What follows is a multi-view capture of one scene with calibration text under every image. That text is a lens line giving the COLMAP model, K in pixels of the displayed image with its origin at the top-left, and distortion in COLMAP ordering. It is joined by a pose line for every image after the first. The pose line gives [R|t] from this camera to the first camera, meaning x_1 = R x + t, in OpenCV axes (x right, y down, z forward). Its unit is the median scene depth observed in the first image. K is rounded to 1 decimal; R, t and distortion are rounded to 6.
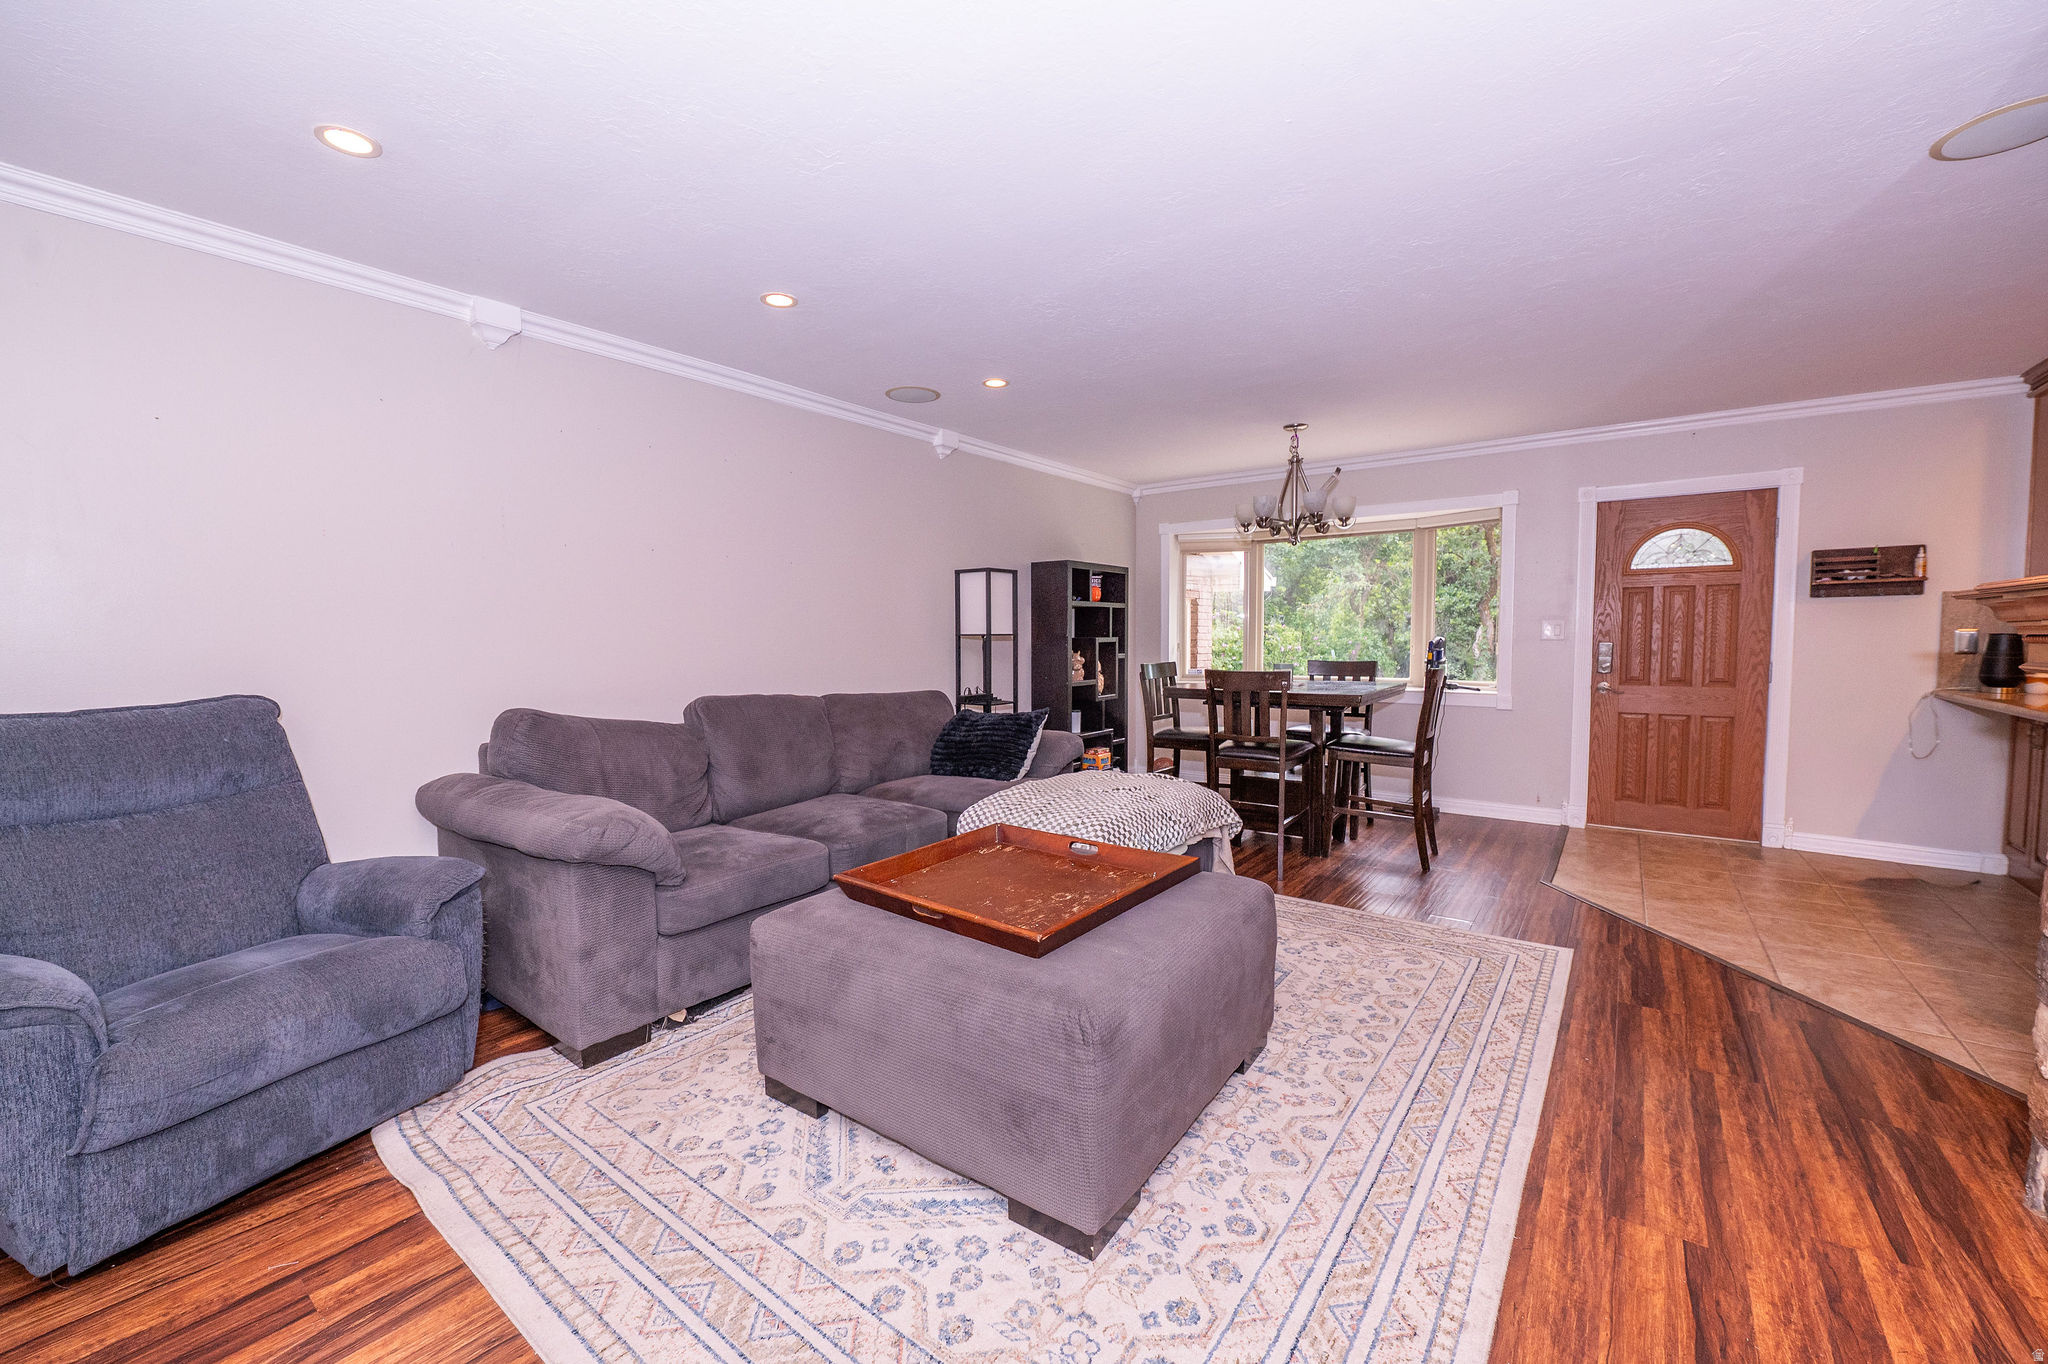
lens RADIAL K [[813.1, 0, 1018.2], [0, 813.1, 685.1], [0, 0, 1]] dist [-0.011073, -0.000040]
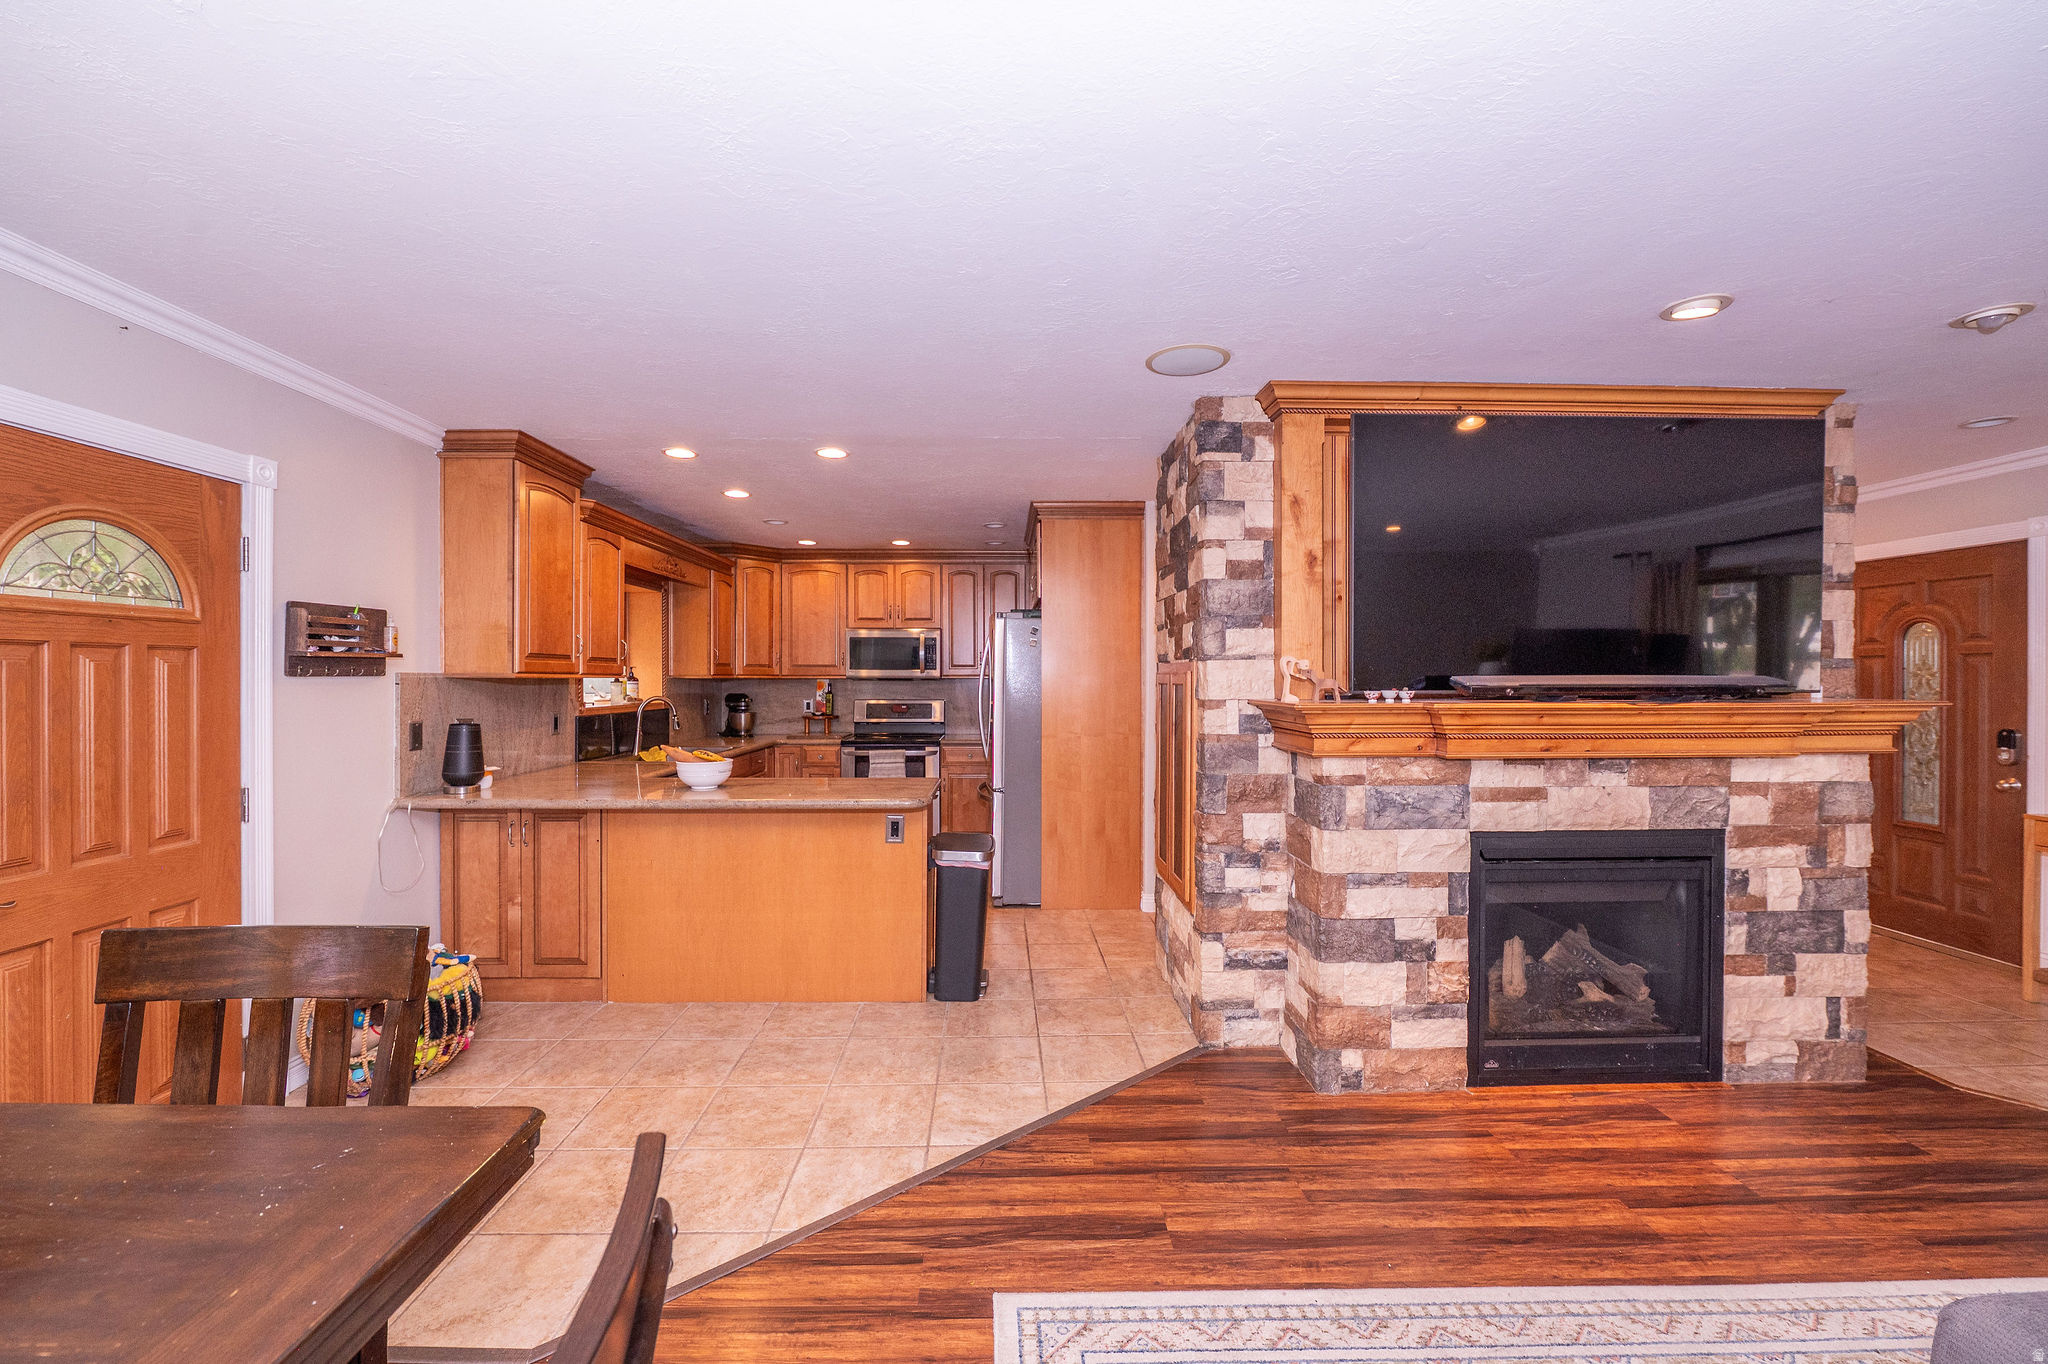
lens RADIAL K [[825.7, 0, 1019.7], [0, 825.7, 675.8], [0, 0, 1]] dist [-0.011234, -0.000668]
pose [[-0.616198, 0.012121, 0.787498, 0.276490], [0.053526, 0.998214, 0.026519, -0.183369], [-0.785770, 0.058492, -0.615747, 1.815563]]
